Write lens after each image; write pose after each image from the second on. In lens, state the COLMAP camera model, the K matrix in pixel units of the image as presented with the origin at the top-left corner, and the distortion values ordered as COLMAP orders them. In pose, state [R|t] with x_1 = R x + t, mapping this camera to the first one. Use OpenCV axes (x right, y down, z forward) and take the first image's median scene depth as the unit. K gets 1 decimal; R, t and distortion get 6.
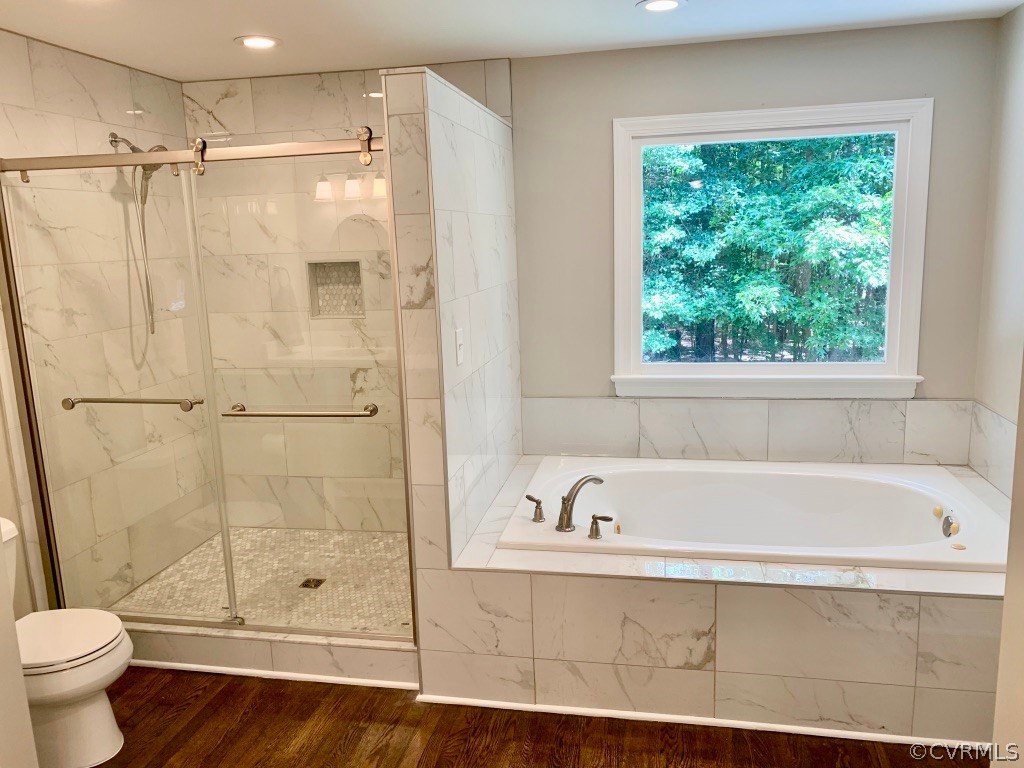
lens RADIAL K [[785.8, 0, 498.5], [0, 785.8, 377.2], [0, 0, 1]] dist [0.058796, -0.097620]
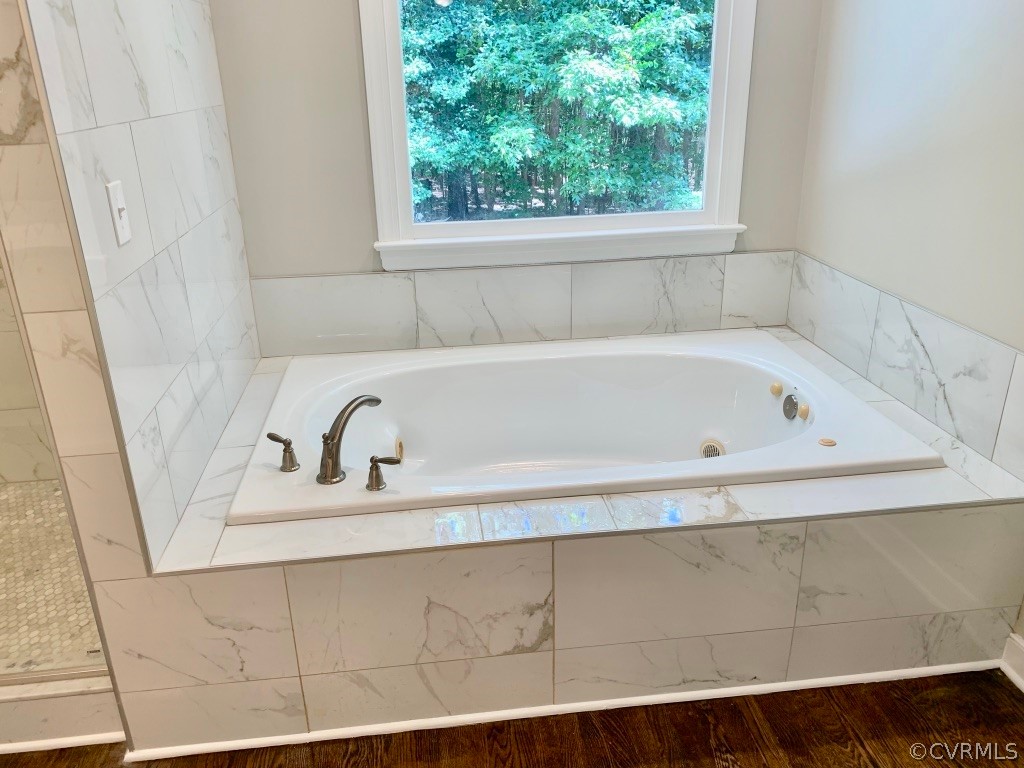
lens RADIAL K [[785.8, 0, 498.5], [0, 785.8, 377.2], [0, 0, 1]] dist [0.058796, -0.097620]
pose [[0.949646, -0.102832, 0.295970, 0.022605], [0.046959, 0.980652, 0.190045, -0.013394], [-0.309787, -0.166576, 0.936101, 0.253622]]
